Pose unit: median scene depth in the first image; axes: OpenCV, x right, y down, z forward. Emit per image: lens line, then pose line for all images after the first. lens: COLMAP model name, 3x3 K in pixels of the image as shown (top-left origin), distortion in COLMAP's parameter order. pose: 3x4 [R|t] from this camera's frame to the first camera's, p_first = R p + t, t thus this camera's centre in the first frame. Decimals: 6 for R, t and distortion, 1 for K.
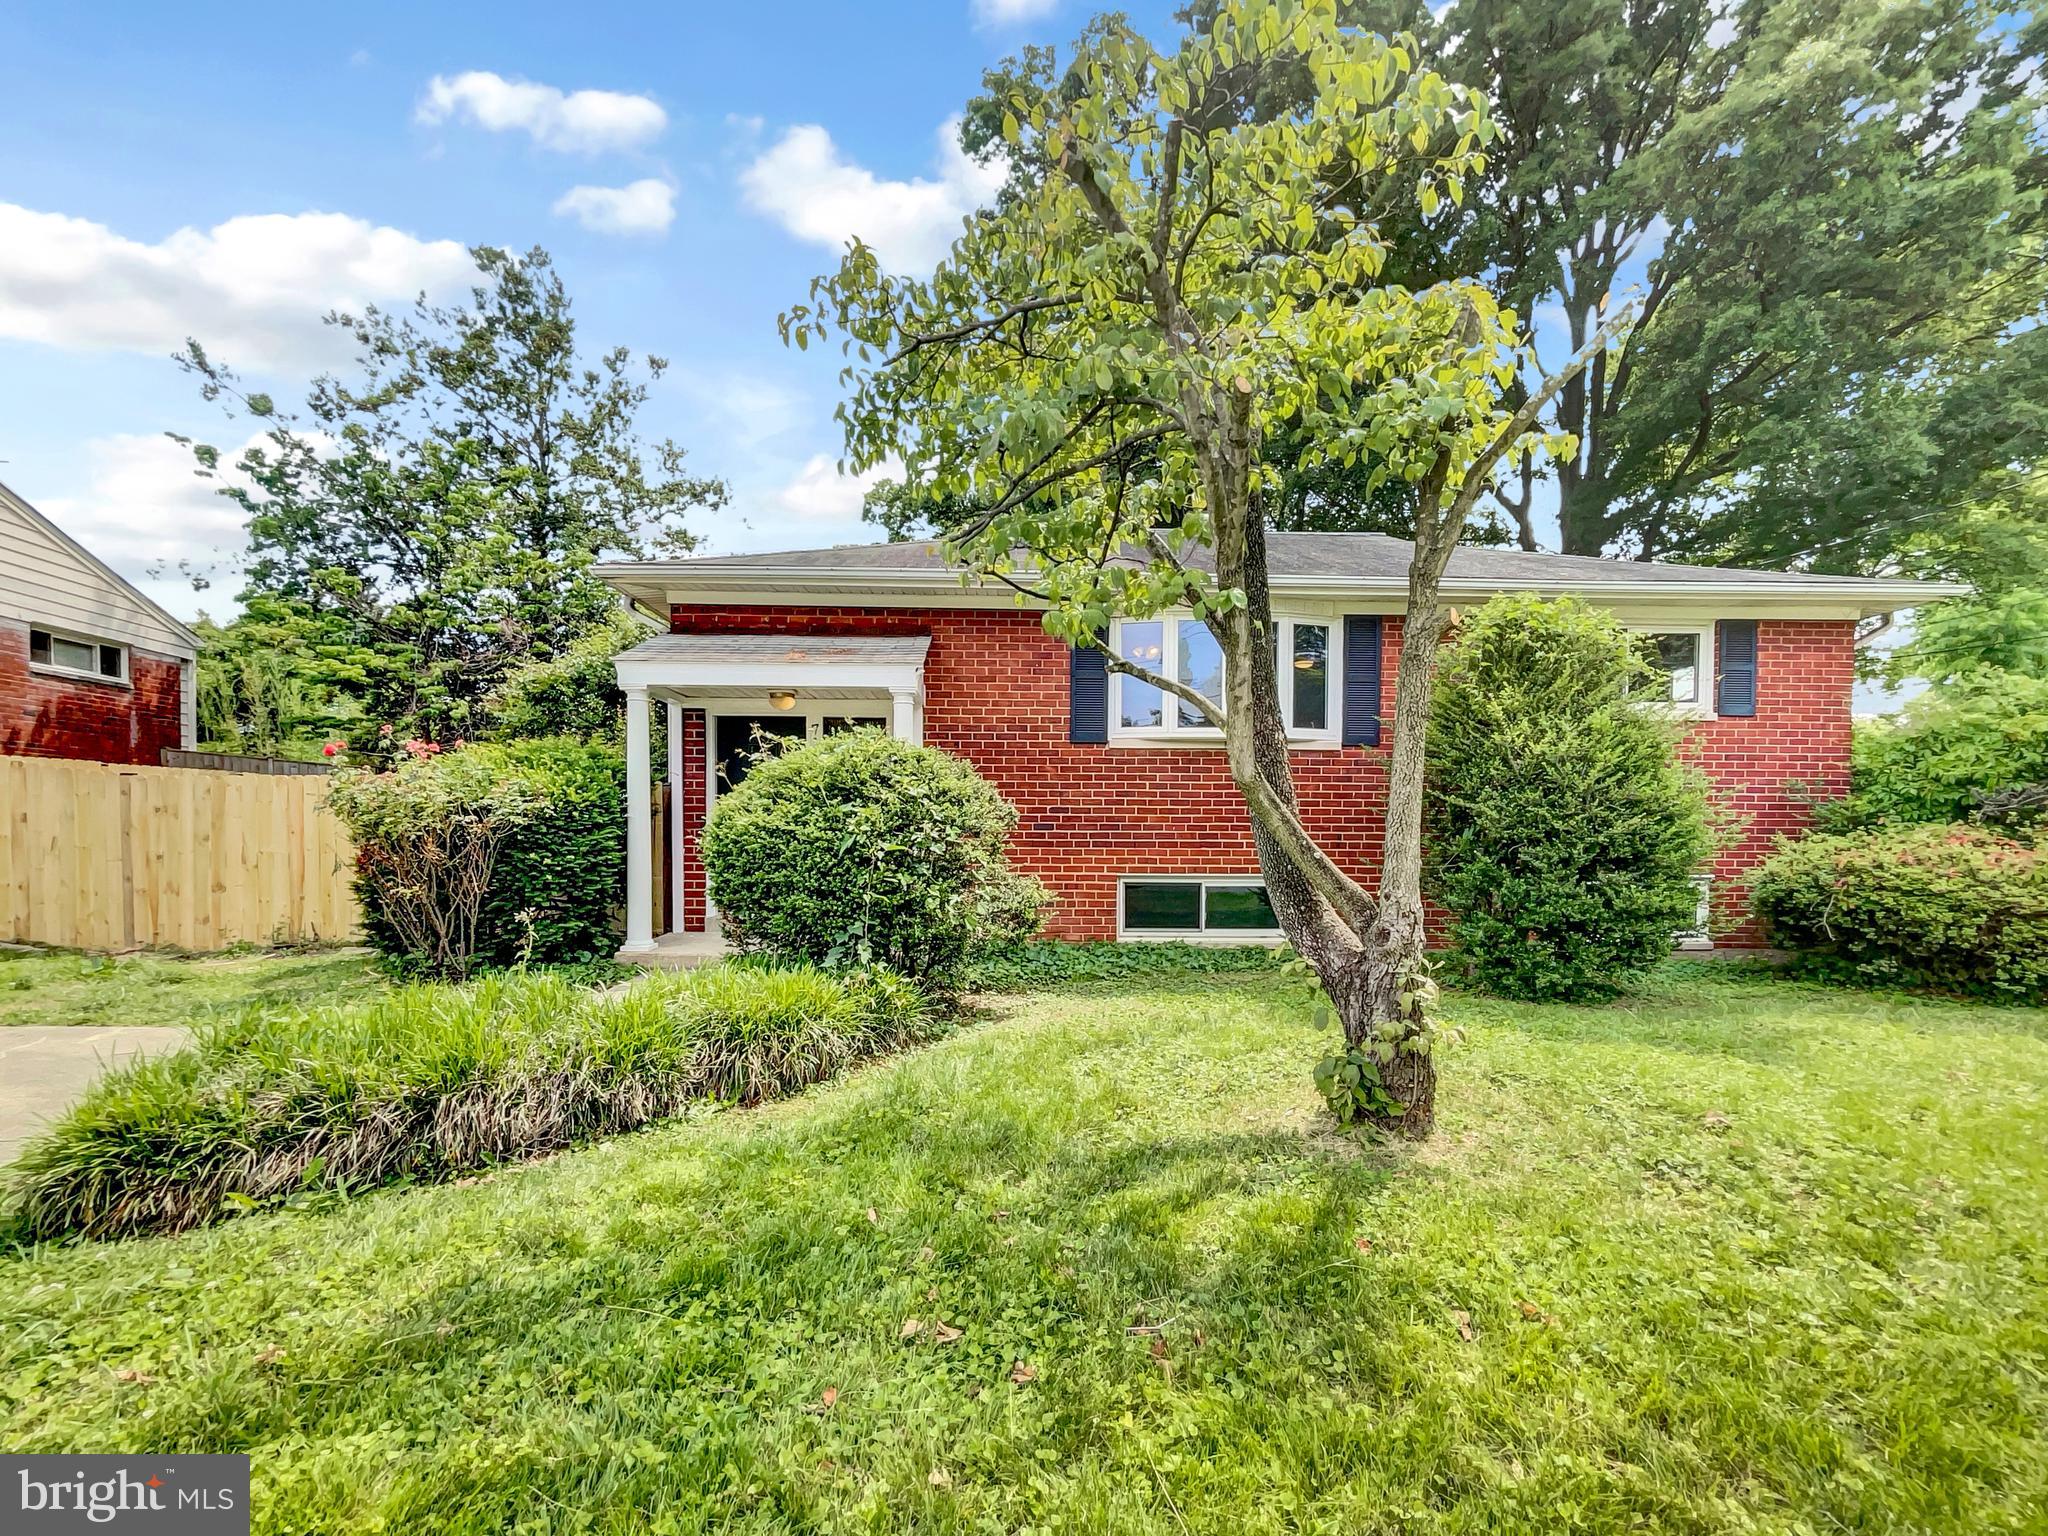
lens RADIAL K [[861.8, 0, 1003.6], [0, 861.8, 768.8], [0, 0, 1]] dist [-0.002064, 0.007229]
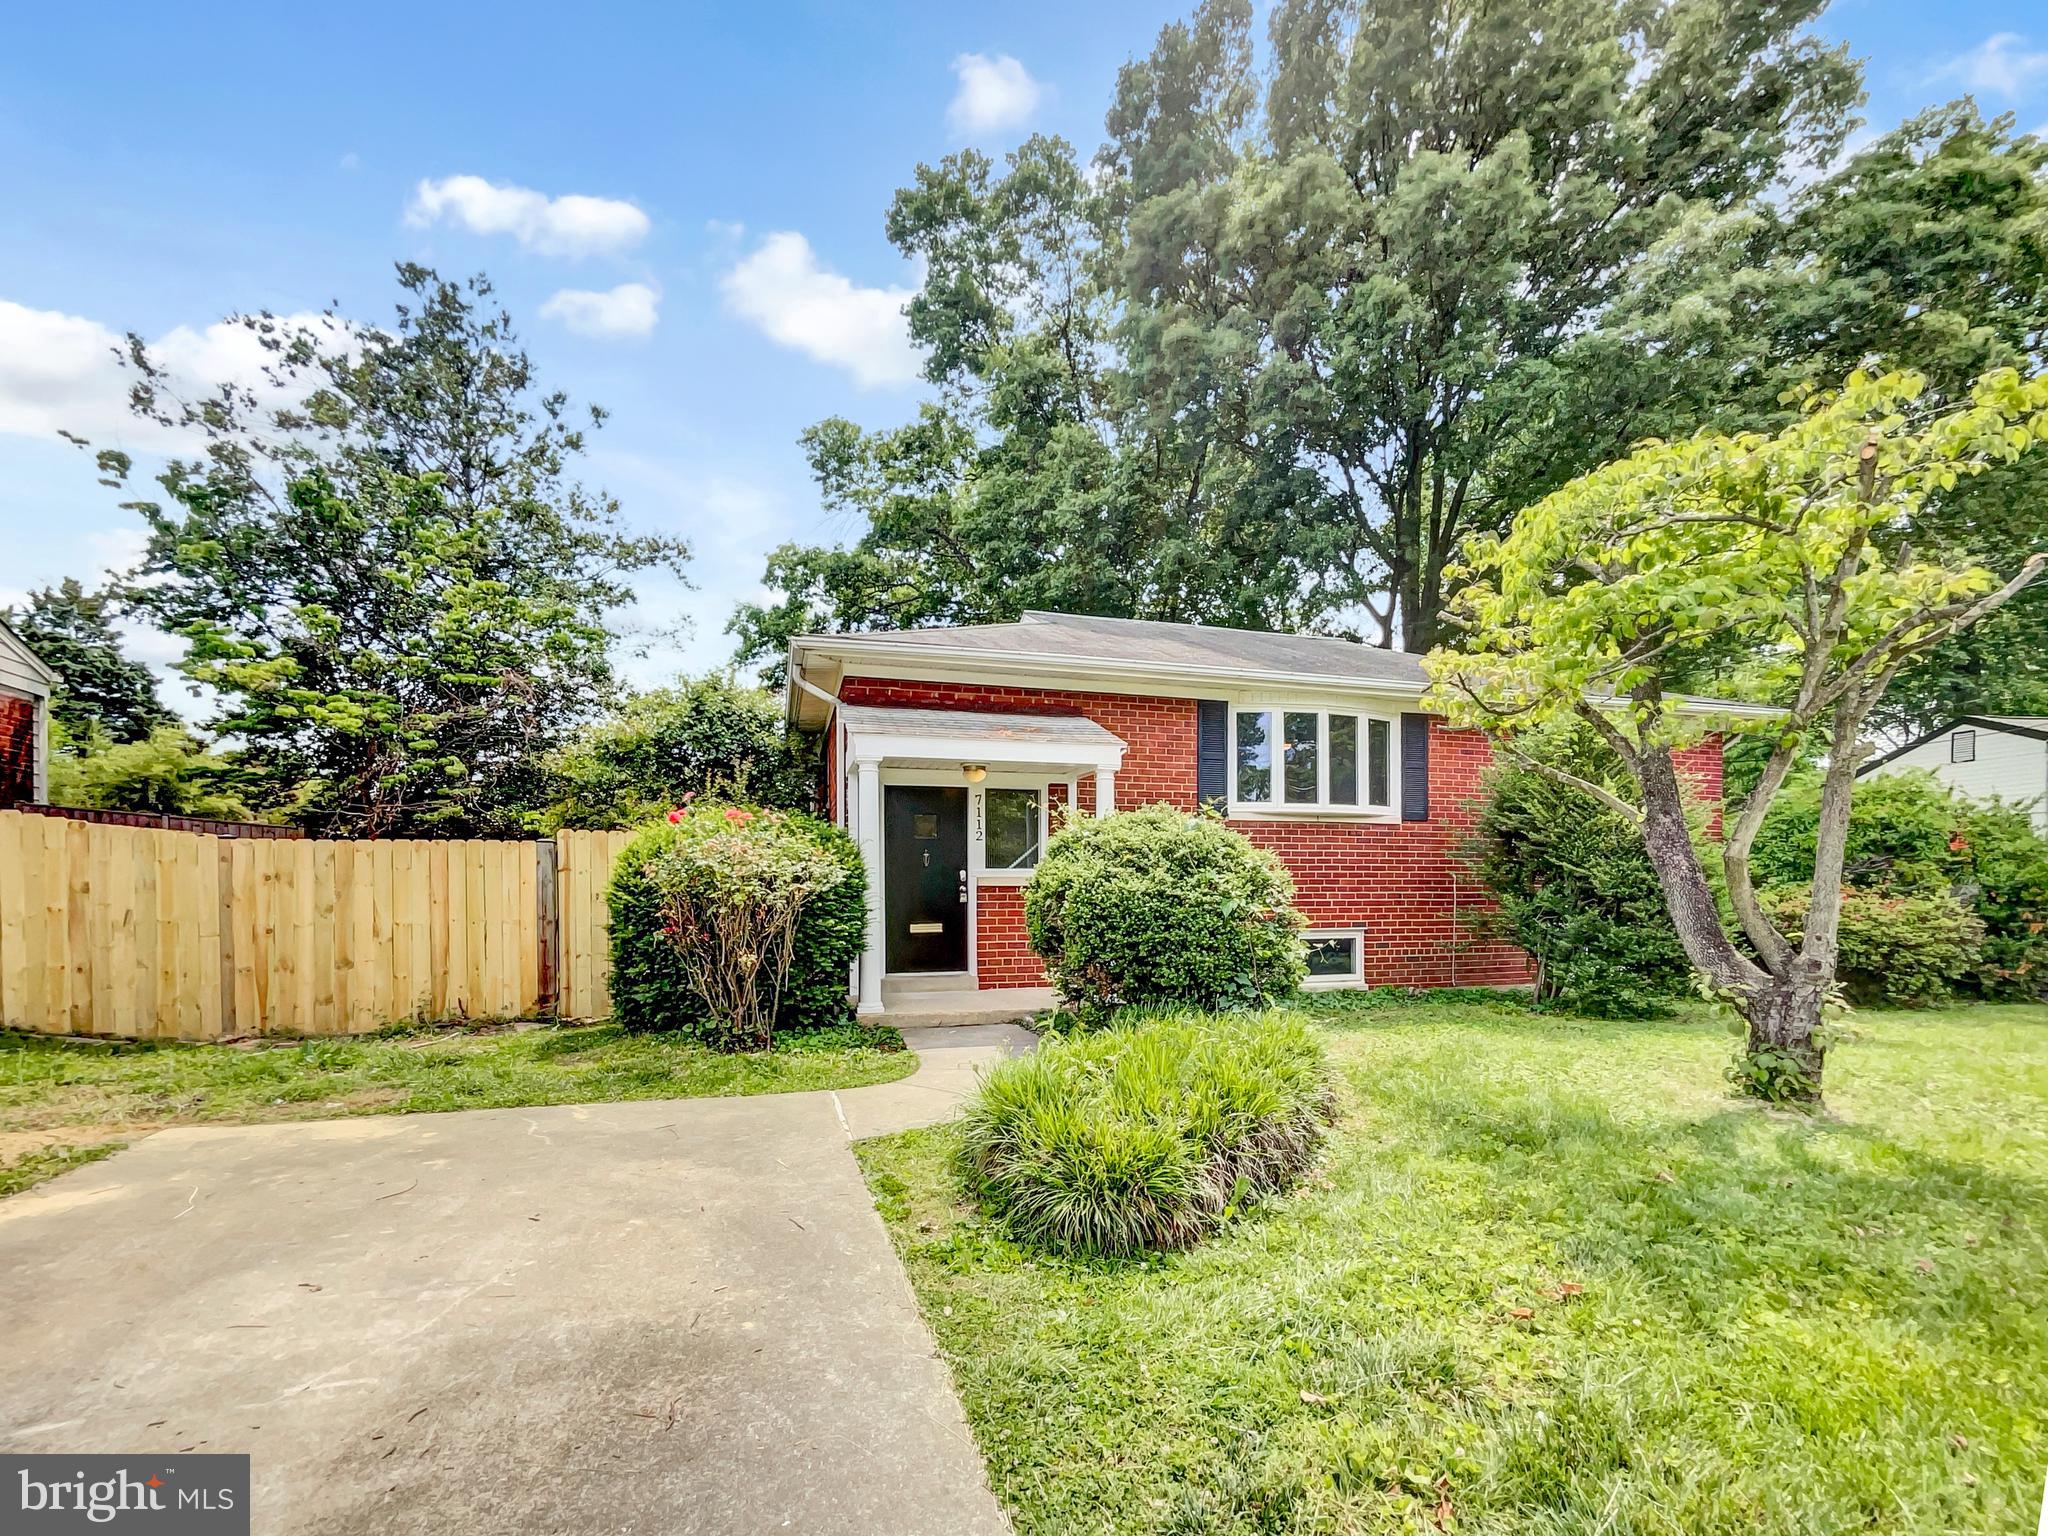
lens RADIAL K [[833.8, 0, 1021.8], [0, 833.8, 813.0], [0, 0, 1]] dist [-0.001176, 0.008098]
pose [[0.973625, 0.012762, 0.227796, -0.507875], [-0.007953, 0.999726, -0.022018, -0.008621], [-0.228014, 0.019625, 0.973460, -0.024013]]
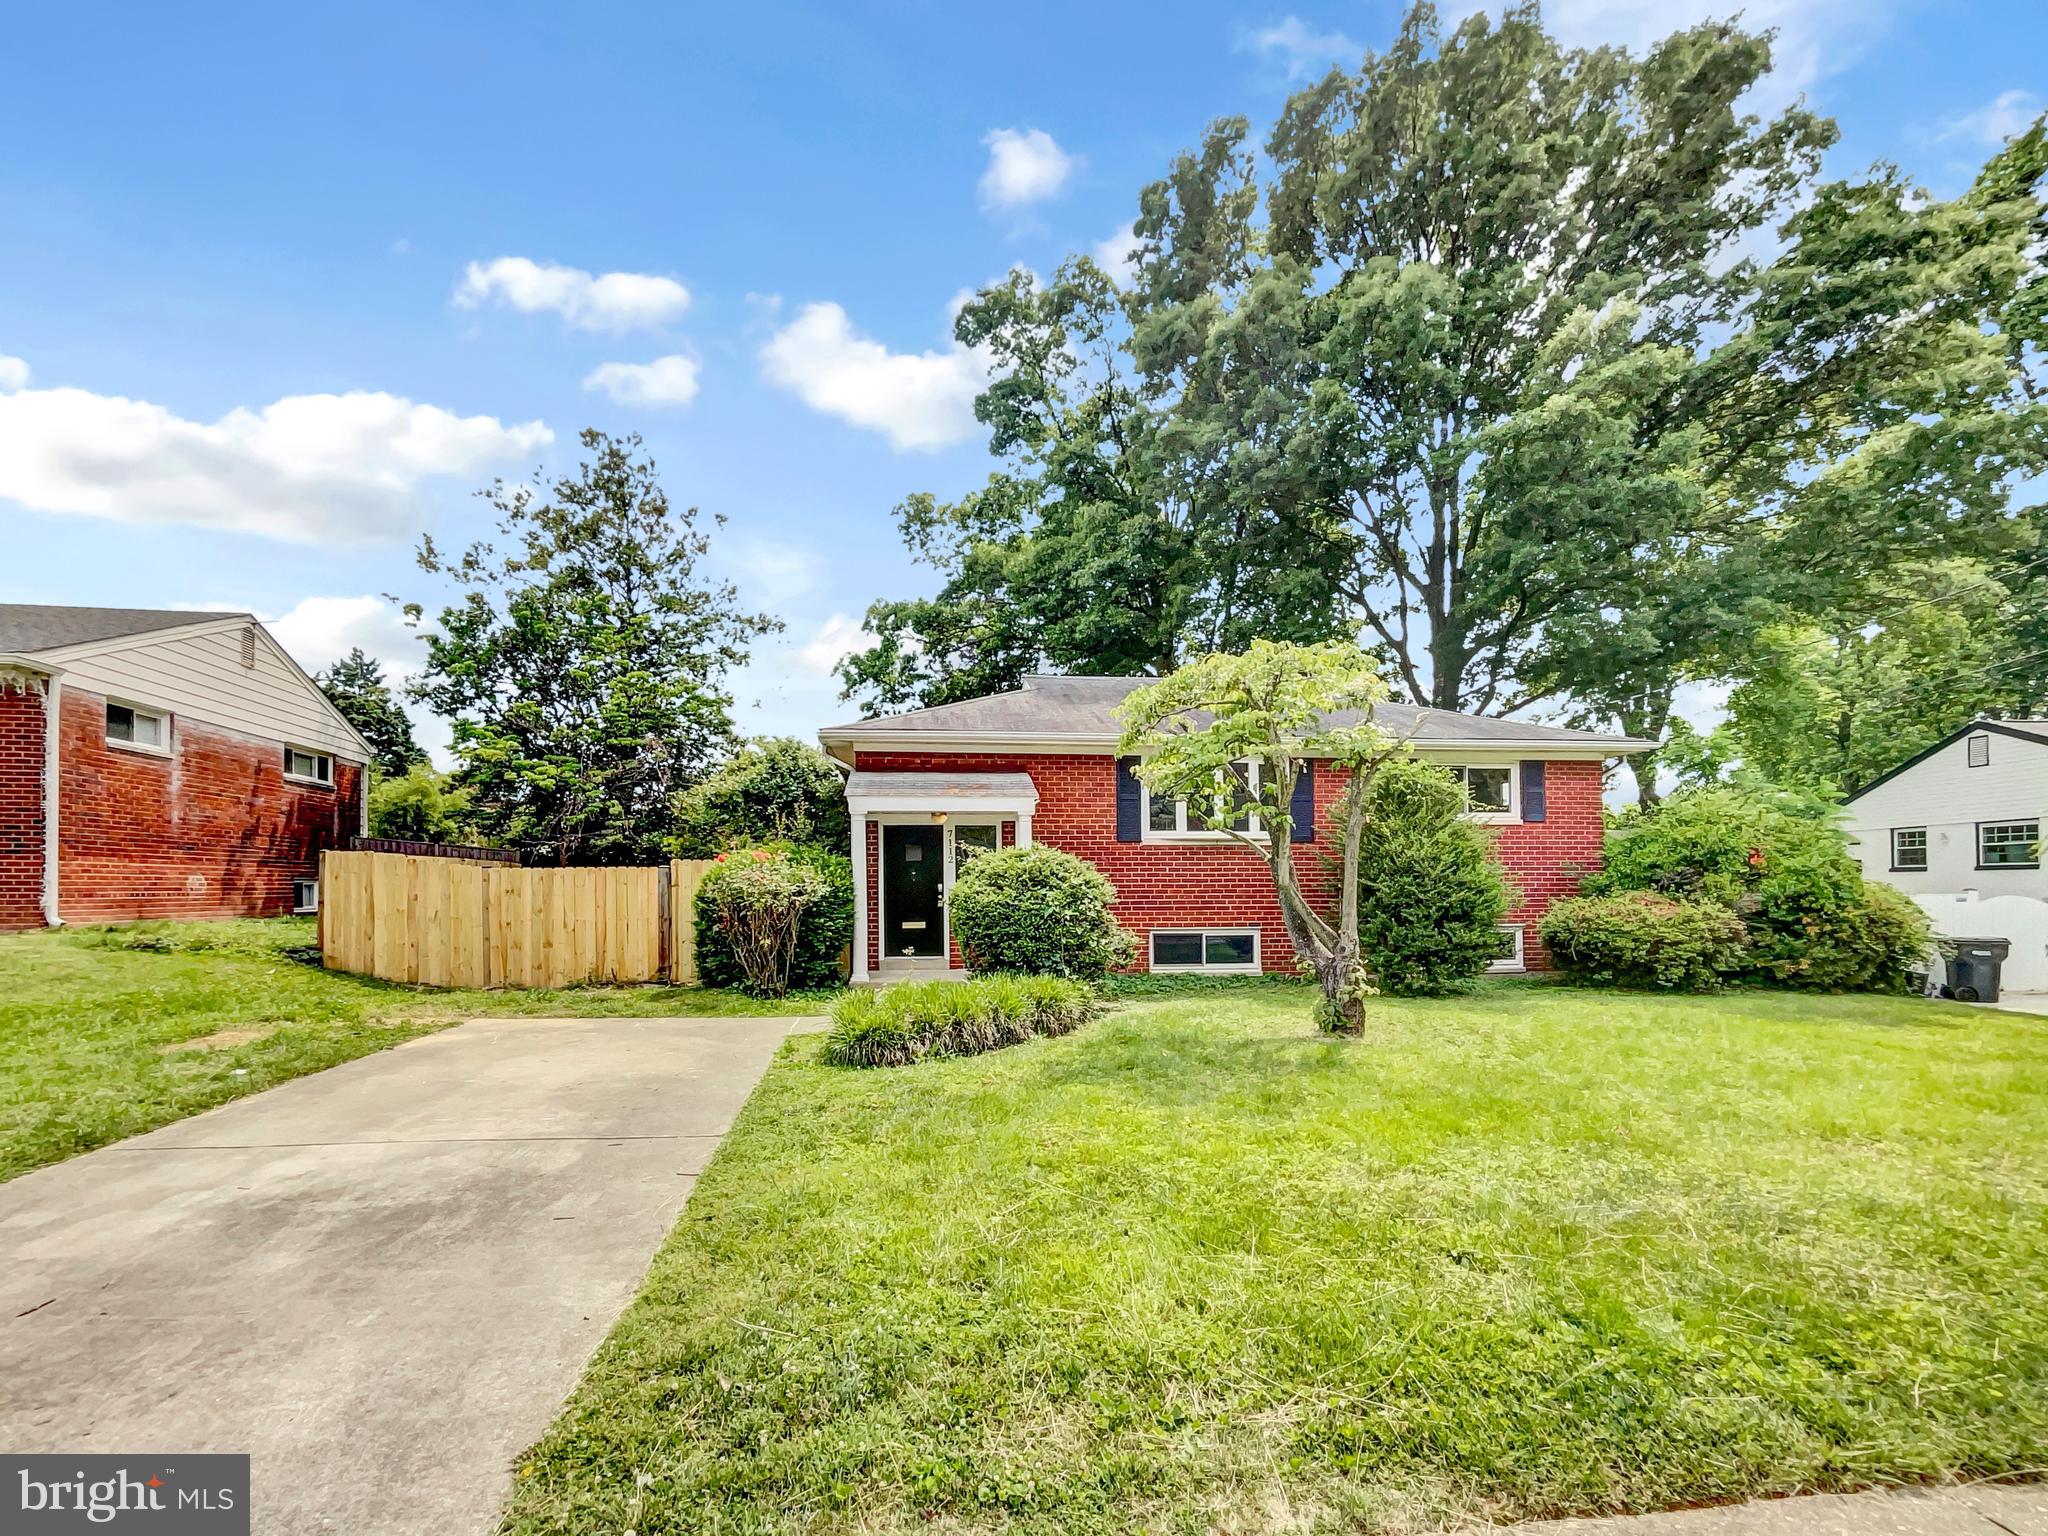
lens RADIAL K [[802.6, 0, 998.3], [0, 802.6, 792.0], [0, 0, 1]] dist [0.000493, -0.000073]
pose [[0.997792, -0.000923, 0.066404, -0.286972], [0.004372, 0.998647, -0.051822, -0.057084], [-0.066266, 0.051998, 0.996446, -0.511687]]
